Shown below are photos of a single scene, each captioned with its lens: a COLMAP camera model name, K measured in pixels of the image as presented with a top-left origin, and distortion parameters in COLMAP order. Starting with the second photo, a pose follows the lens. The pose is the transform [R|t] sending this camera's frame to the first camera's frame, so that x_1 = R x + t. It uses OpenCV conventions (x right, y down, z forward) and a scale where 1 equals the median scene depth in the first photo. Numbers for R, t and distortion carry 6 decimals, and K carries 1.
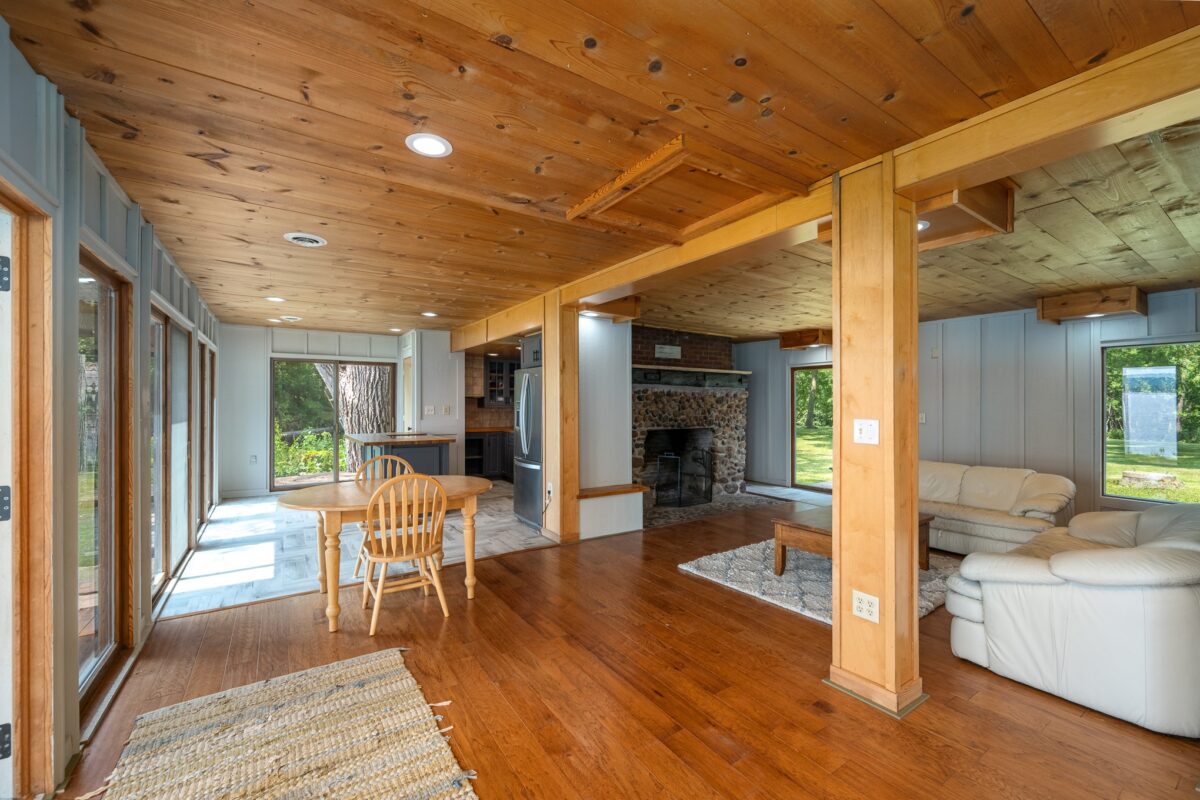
lens RADIAL K [[481.1, 0, 600.1], [0, 481.1, 401.0], [0, 0, 1]] dist [-0.000079, 0.000057]
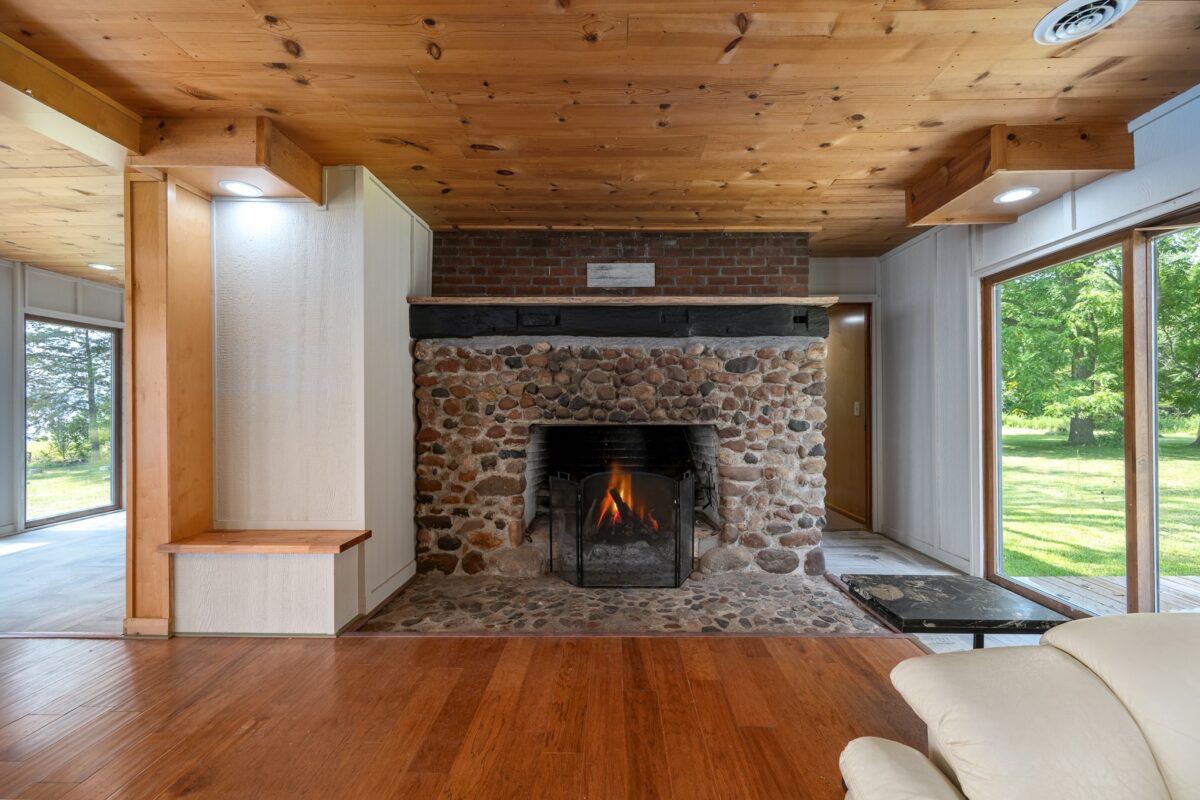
lens RADIAL K [[481.1, 0, 600.5], [0, 481.1, 399.4], [0, 0, 1]] dist [-0.000079, 0.000057]
pose [[0.824418, -0.010125, -0.565891, 0.398262], [0.008491, 0.999949, -0.005521, 0.032210], [0.565918, -0.000253, 0.824462, 0.543773]]
